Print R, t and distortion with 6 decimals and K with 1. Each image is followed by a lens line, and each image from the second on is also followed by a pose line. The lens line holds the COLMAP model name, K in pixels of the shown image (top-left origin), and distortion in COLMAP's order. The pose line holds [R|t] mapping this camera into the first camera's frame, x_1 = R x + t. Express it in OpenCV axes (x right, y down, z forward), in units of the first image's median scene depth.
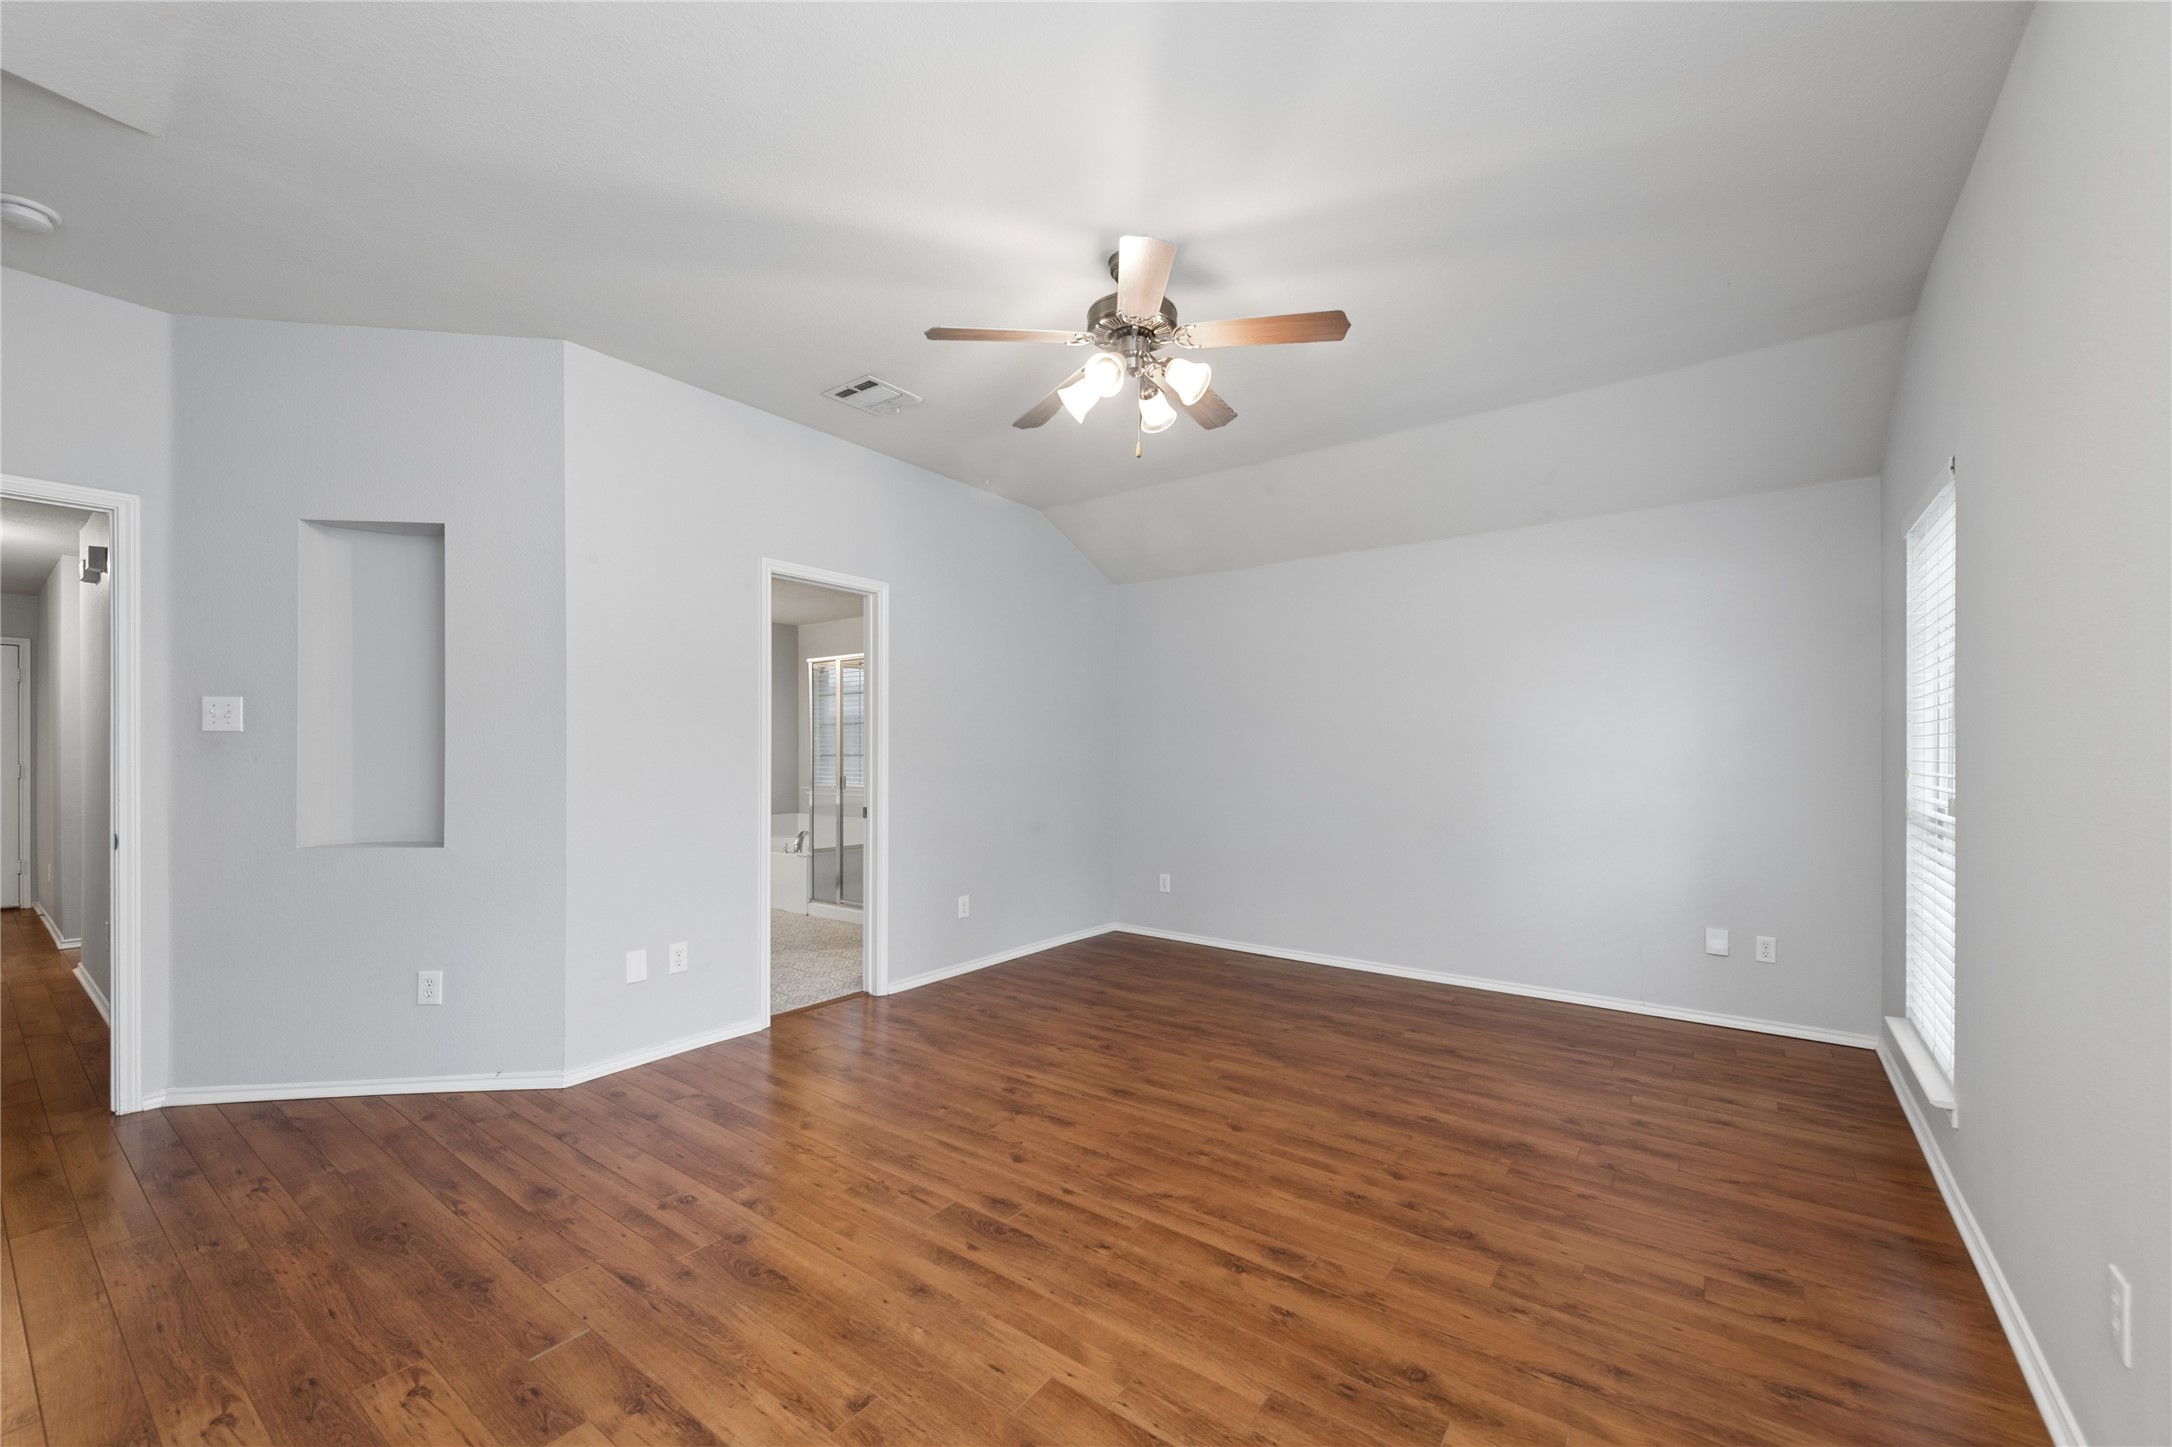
lens RADIAL K [[865.4, 0, 1085.2], [0, 865.4, 743.0], [0, 0, 1]] dist [0.011742, -0.005515]
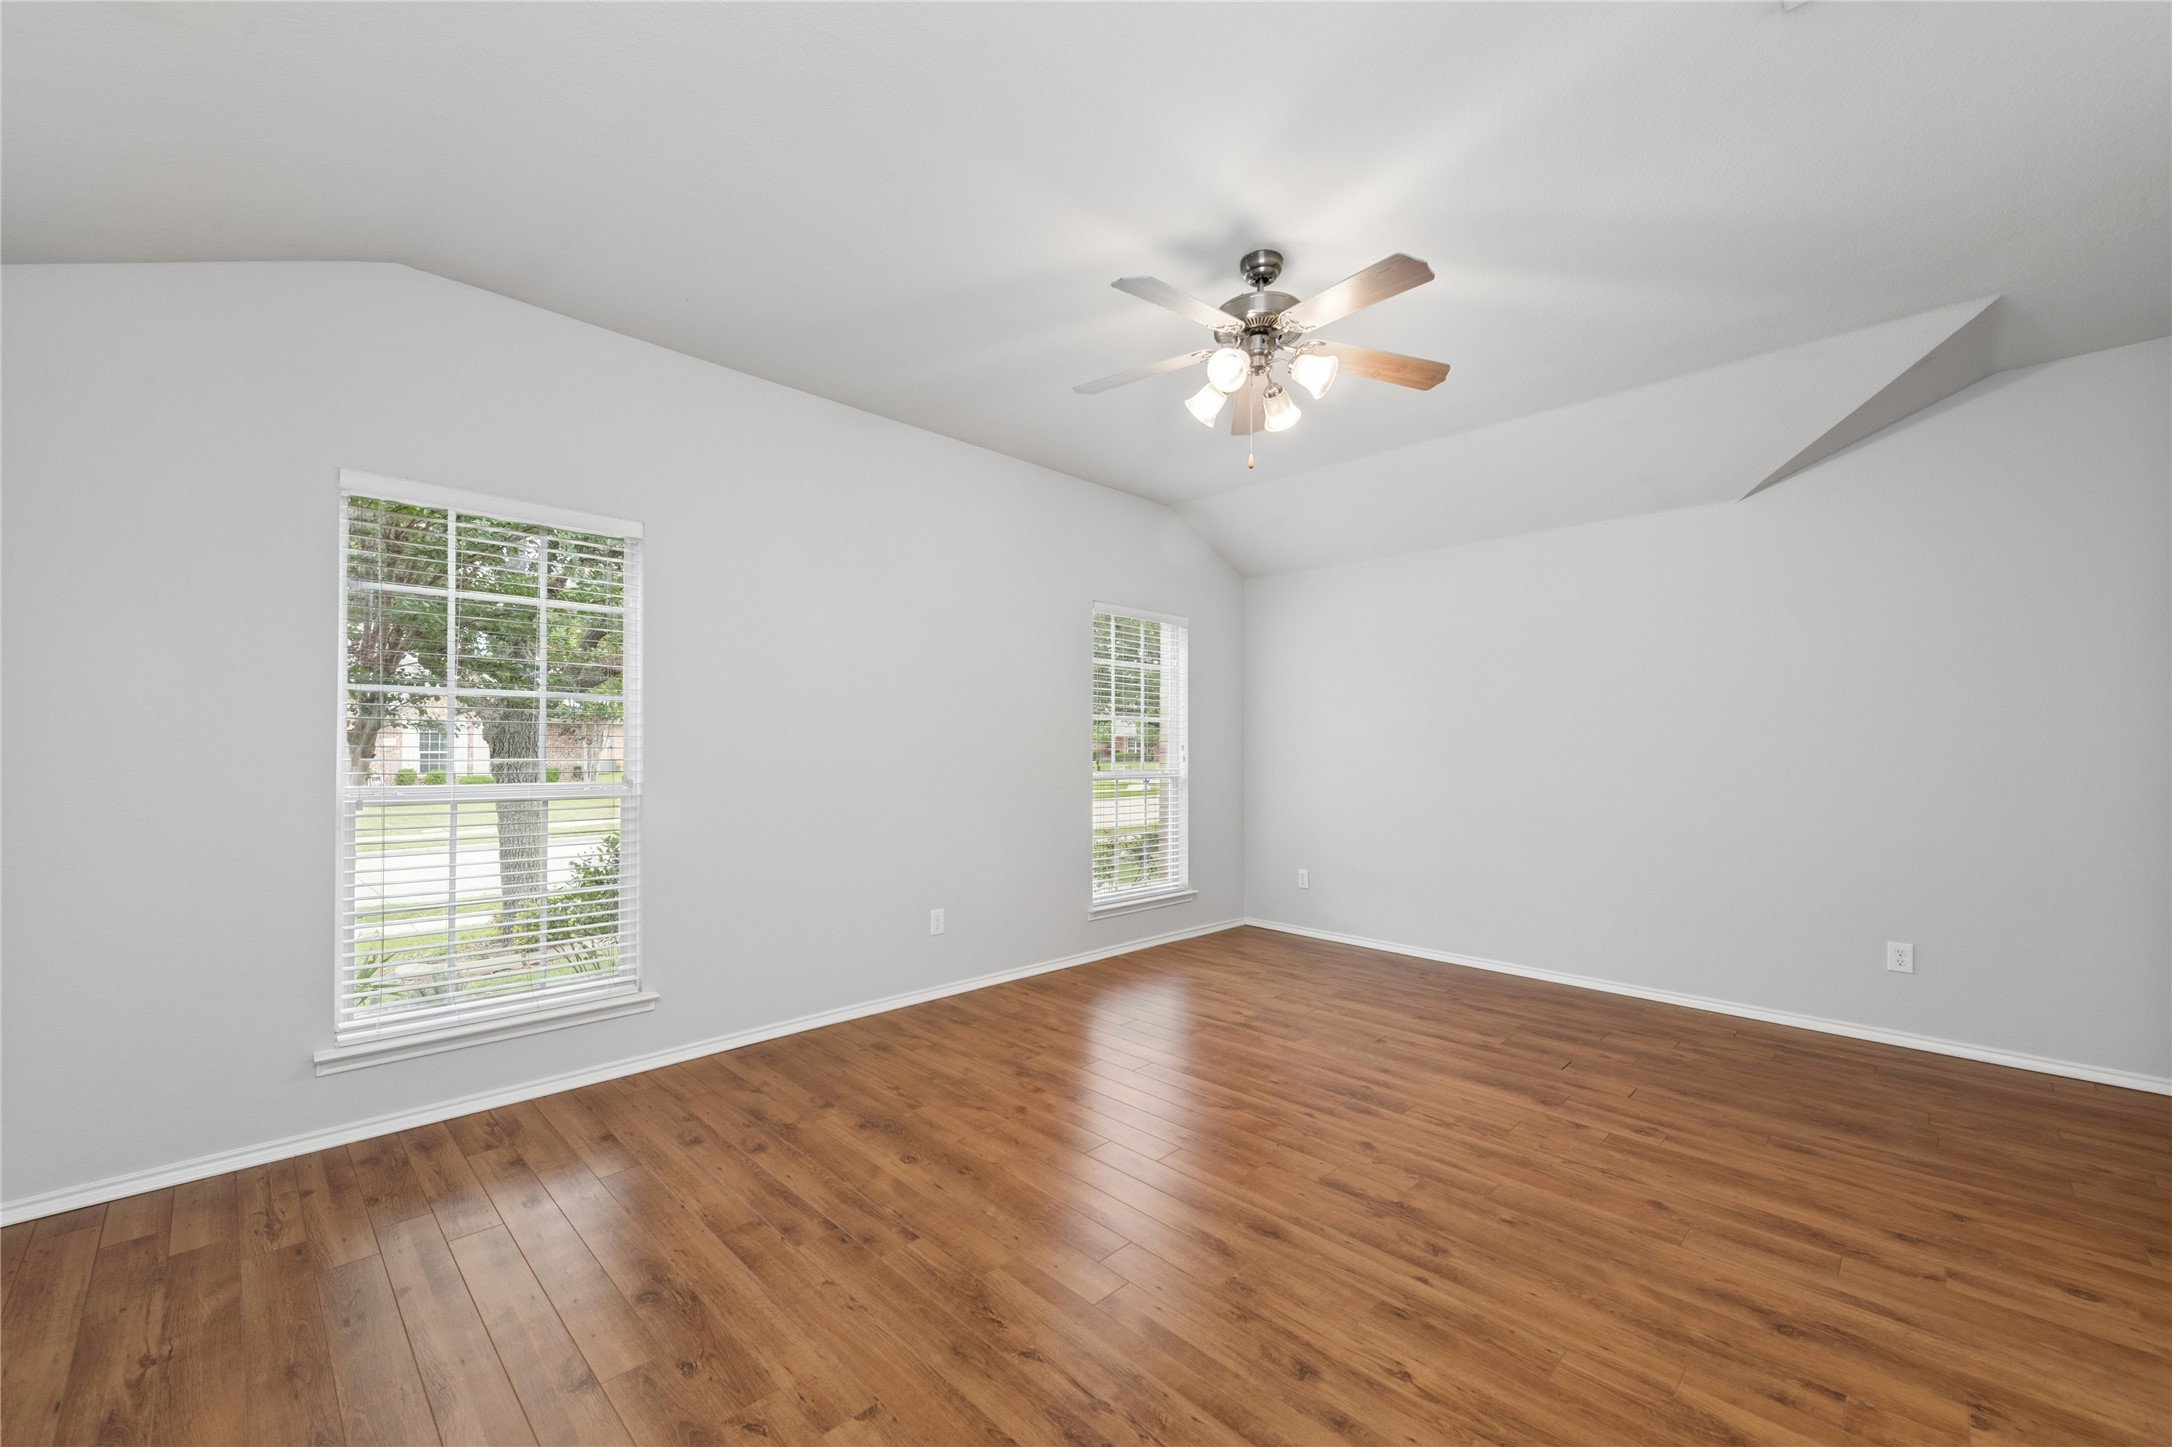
lens RADIAL K [[865.4, 0, 1085.2], [0, 865.4, 743.0], [0, 0, 1]] dist [0.011742, -0.005515]
pose [[-0.989143, -0.009003, 0.146679, 0.113699], [-0.010933, 0.999864, -0.012359, 0.024759], [-0.146548, -0.013829, -0.989107, 2.226907]]
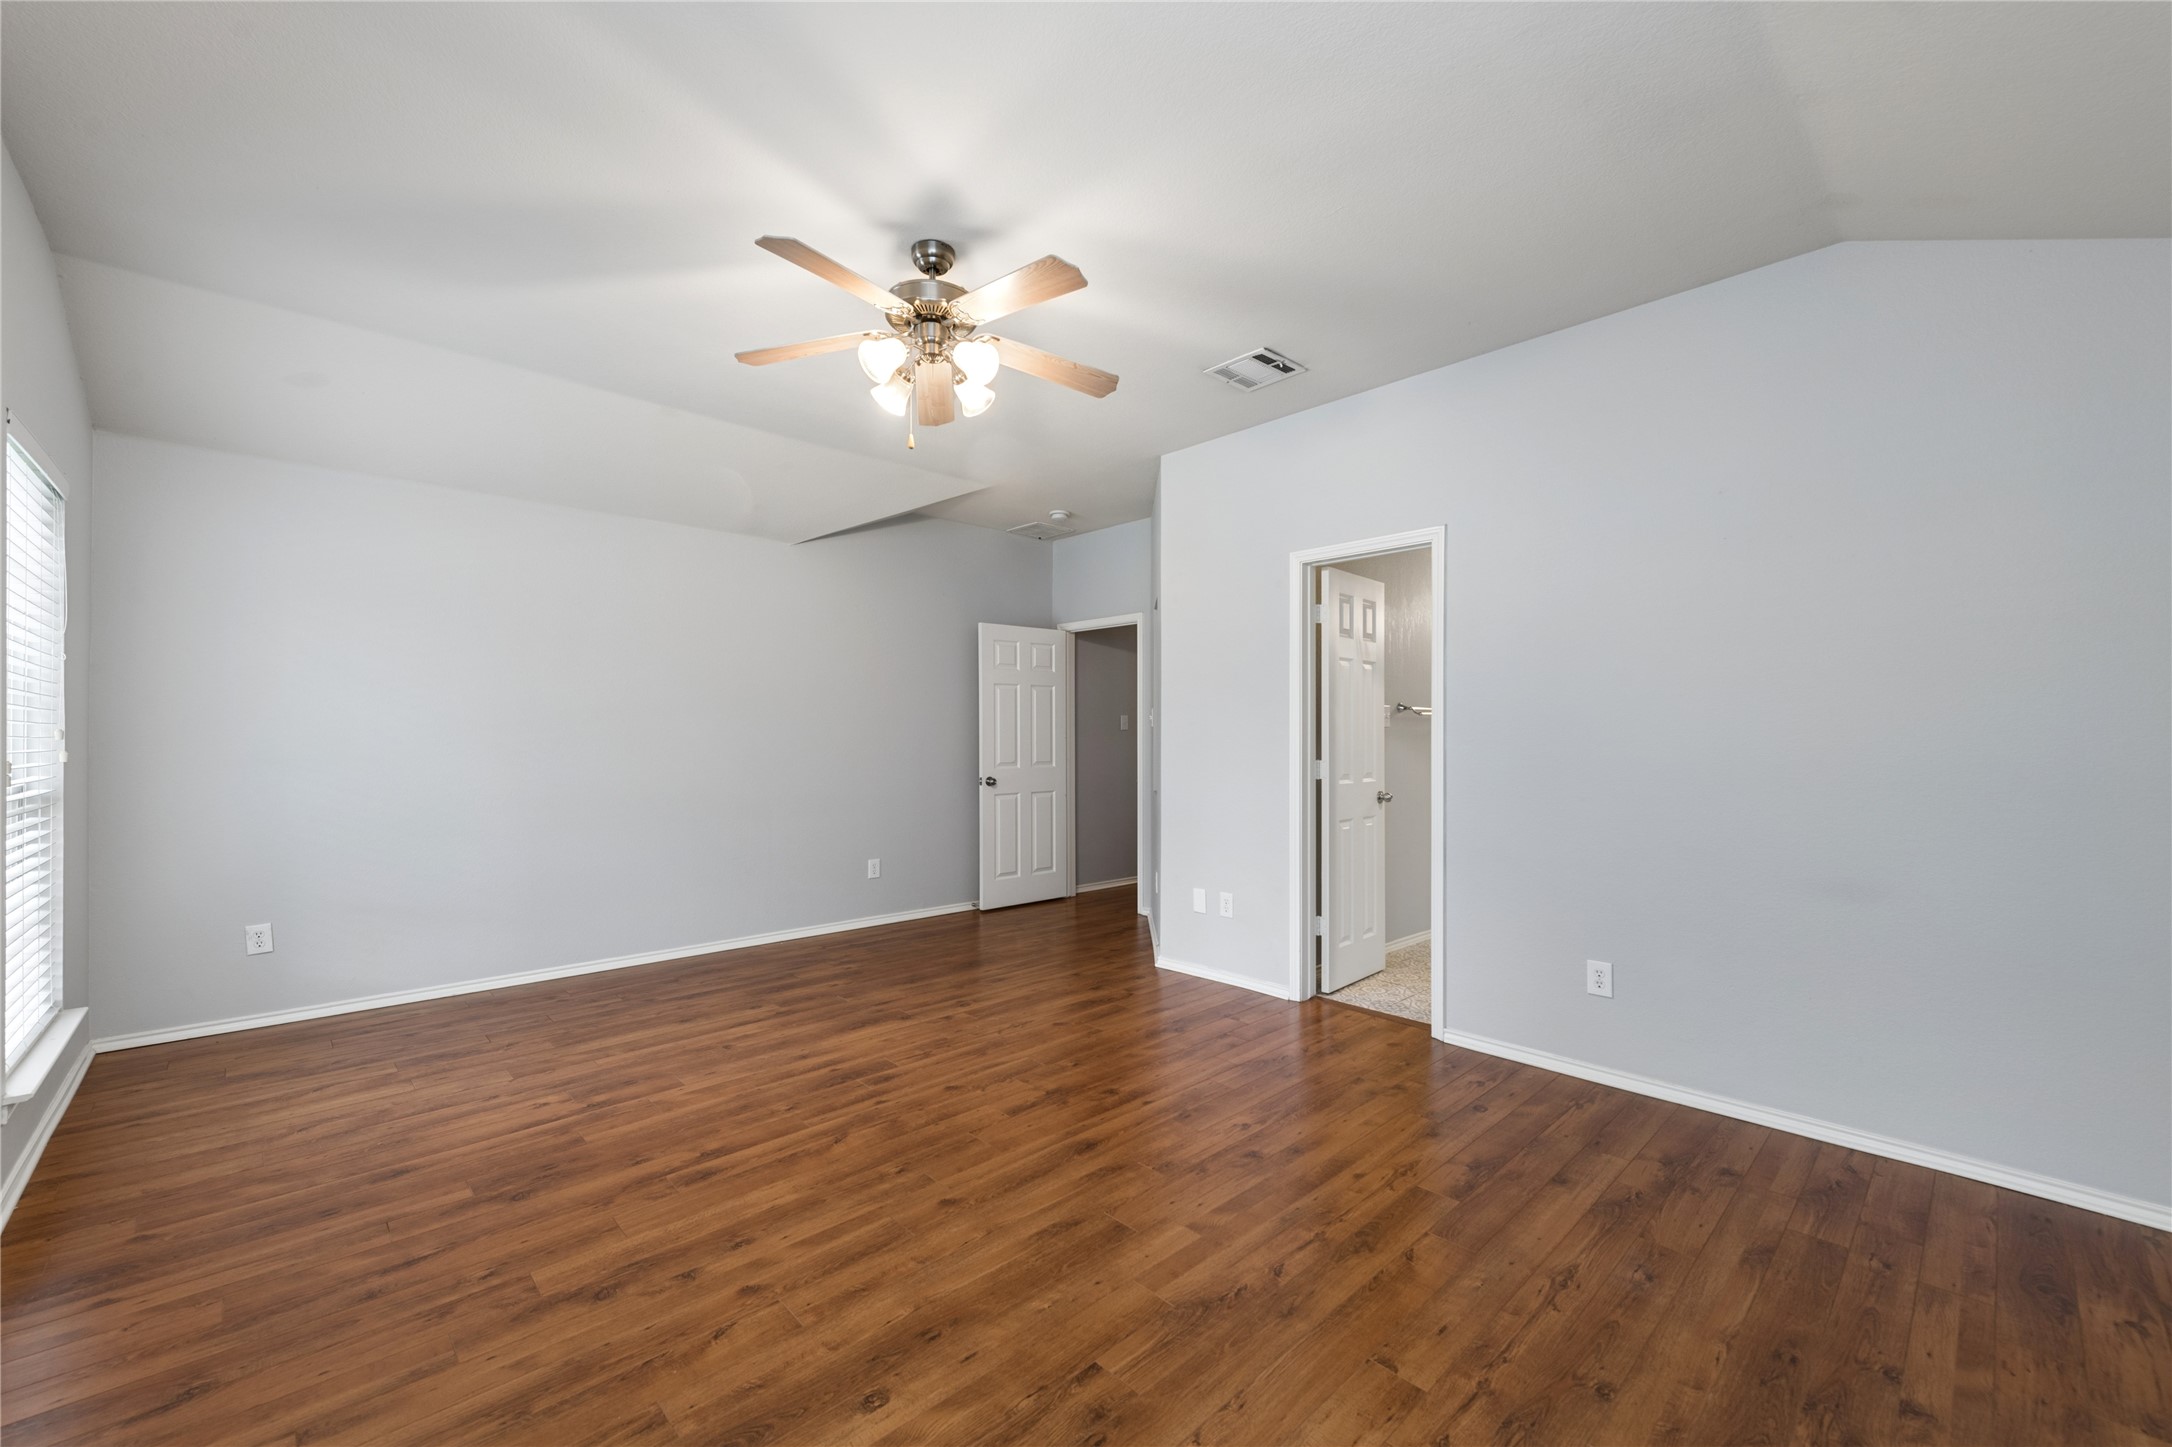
lens RADIAL K [[865.4, 0, 1085.2], [0, 865.4, 743.0], [0, 0, 1]] dist [0.011742, -0.005515]
pose [[-0.169182, 0.004628, -0.985574, 1.091655], [0.007226, 0.999968, 0.003456, 0.026490], [0.985558, -0.006537, -0.169210, 1.474906]]
